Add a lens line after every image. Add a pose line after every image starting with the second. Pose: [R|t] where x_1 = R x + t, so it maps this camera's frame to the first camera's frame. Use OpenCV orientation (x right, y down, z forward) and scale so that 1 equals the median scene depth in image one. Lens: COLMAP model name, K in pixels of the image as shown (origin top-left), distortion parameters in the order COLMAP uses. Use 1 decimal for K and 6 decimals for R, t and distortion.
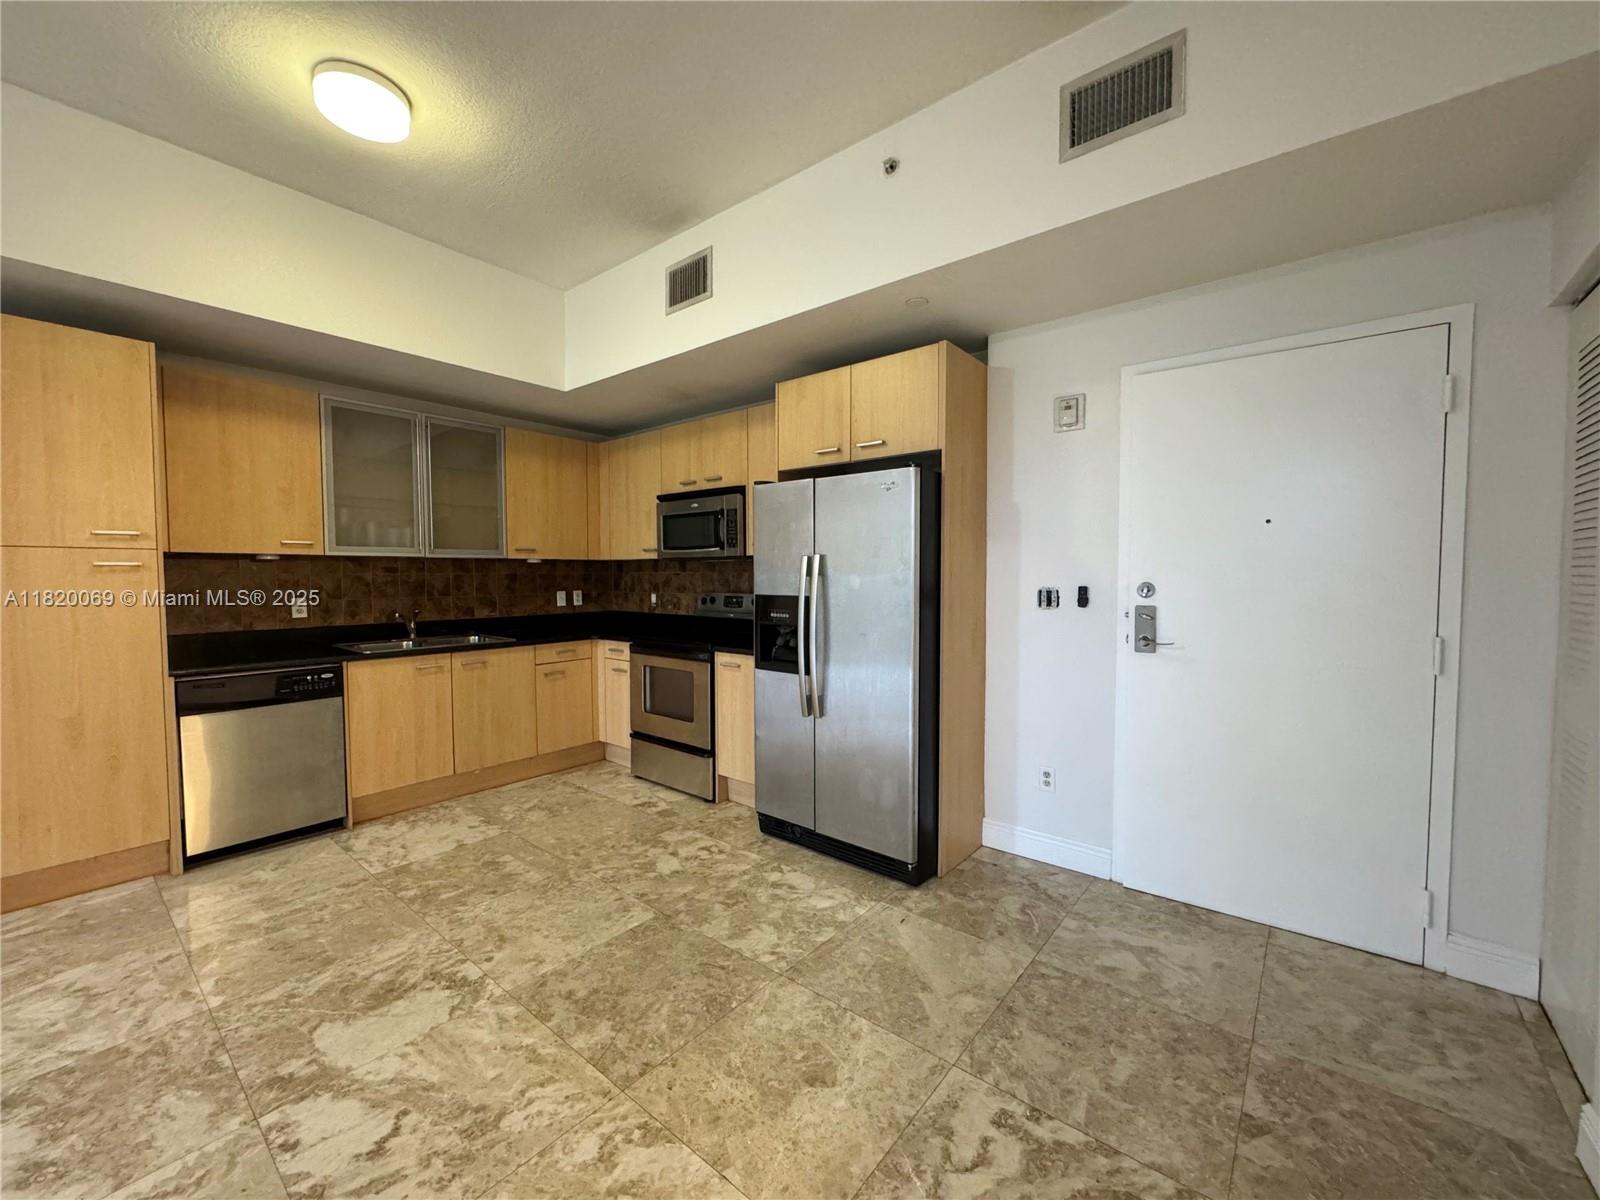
lens RADIAL K [[642.4, 0, 793.7], [0, 642.4, 597.1], [0, 0, 1]] dist [-0.001091, -0.000133]
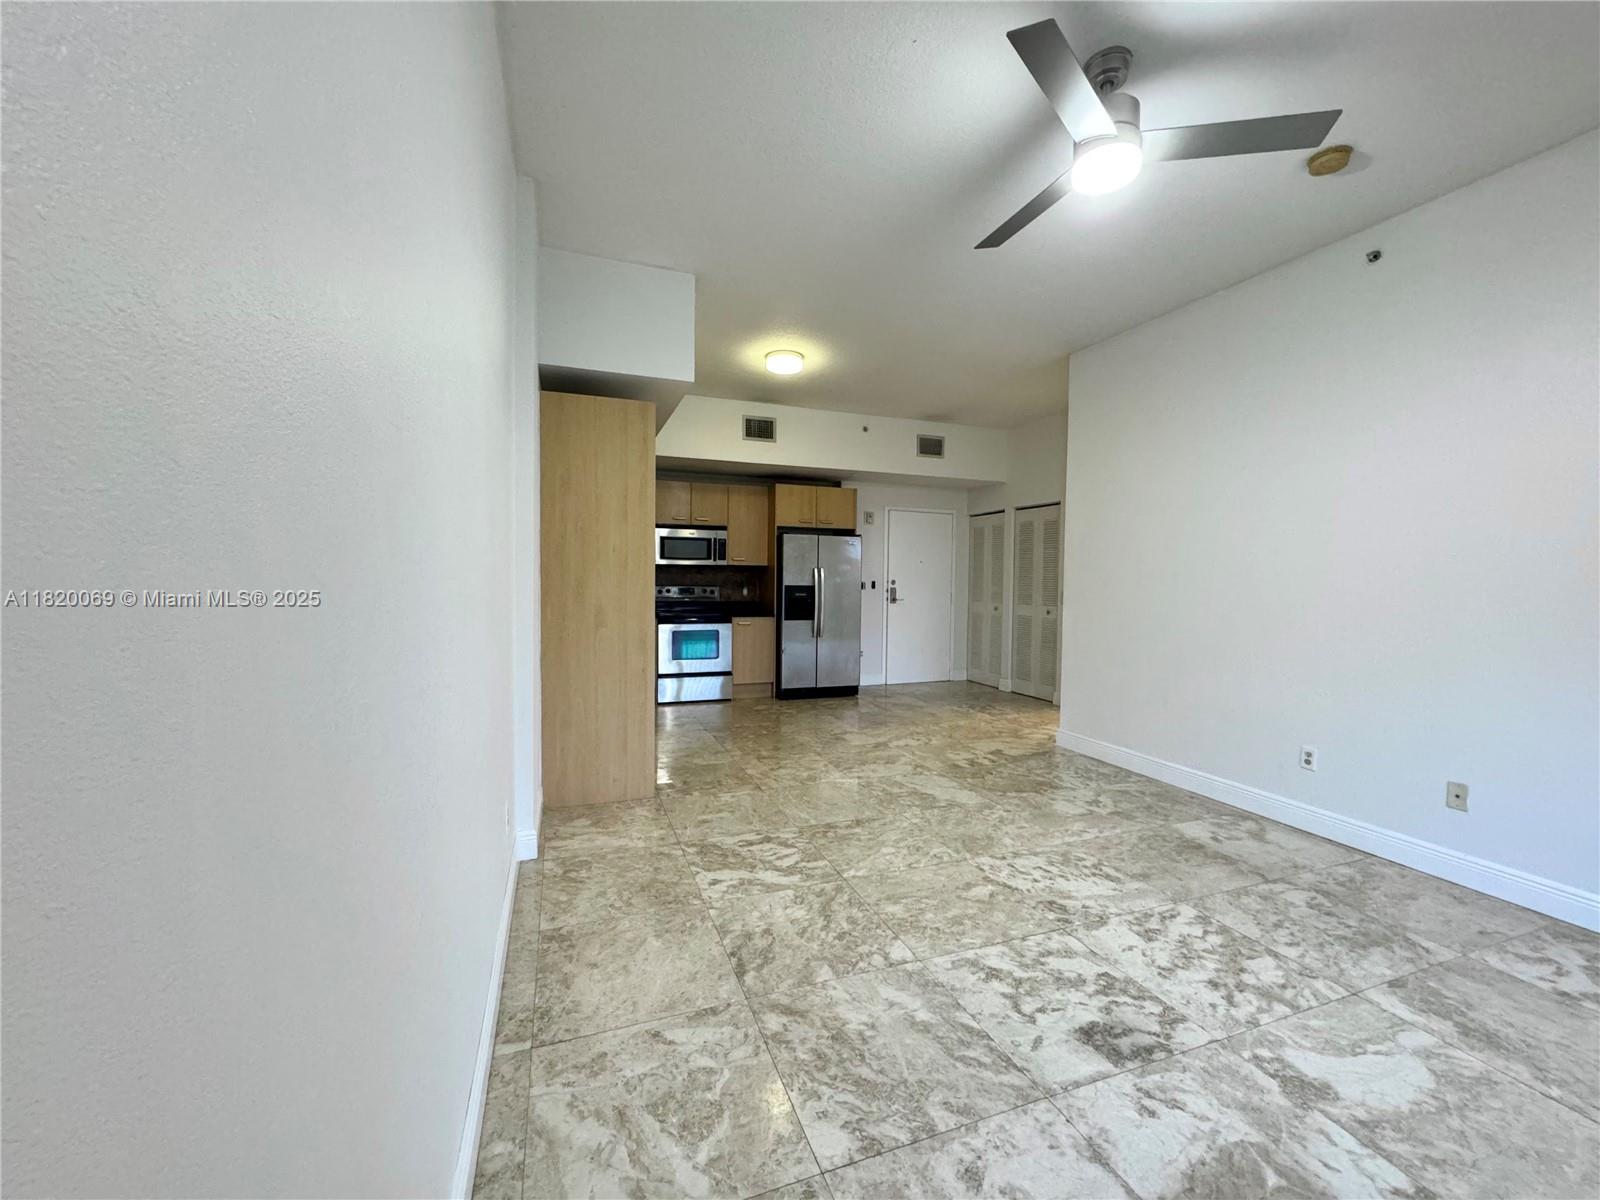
lens RADIAL K [[639.8, 0, 800.0], [0, 639.8, 600.0], [0, 0, 1]] dist [-0.001581, -0.000137]
pose [[0.493761, -0.023584, 0.869278, -1.888076], [0.020879, 0.999666, 0.015263, 0.013797], [-0.869347, 0.010614, 0.494089, -0.087712]]
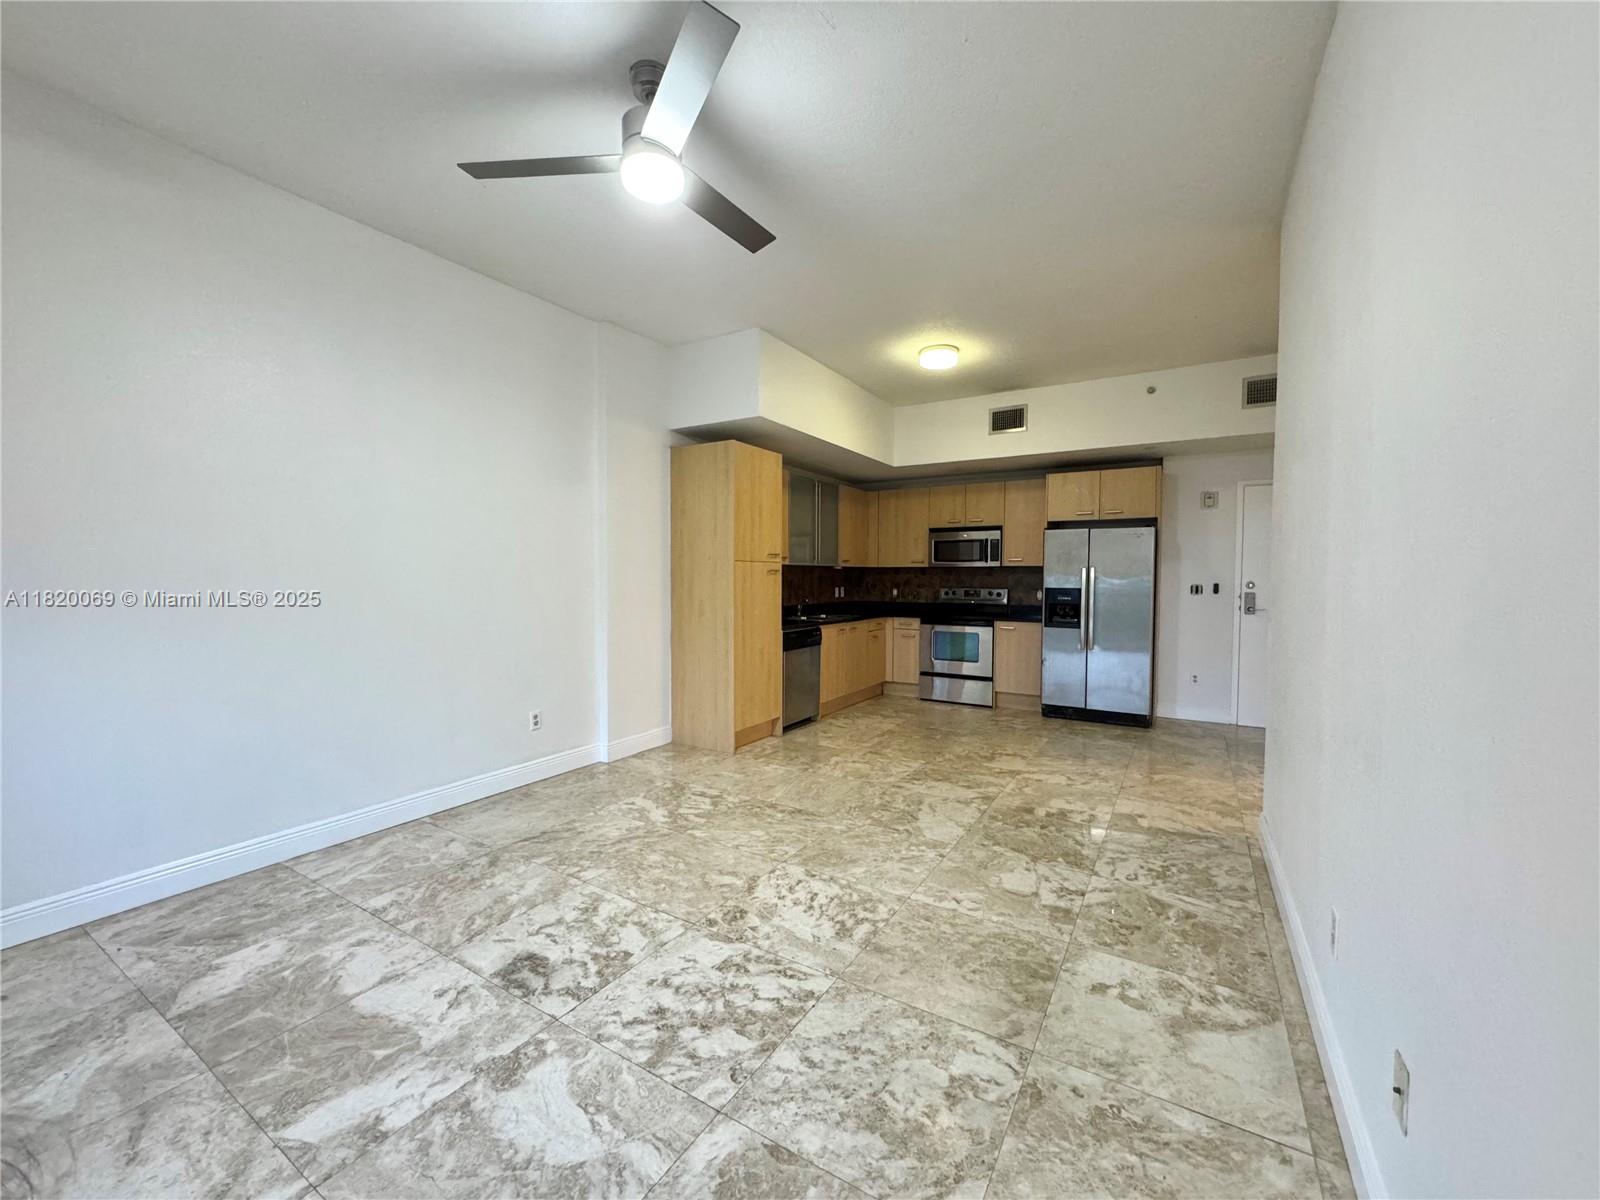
lens RADIAL K [[638.7, 0, 798.5], [0, 638.7, 599.7], [0, 0, 1]] dist [-0.002608, 0.000015]
pose [[0.989303, 0.001493, 0.145867, -1.061862], [-0.001181, 0.999997, -0.002223, 0.036743], [-0.145870, 0.002027, 0.989302, -0.760133]]
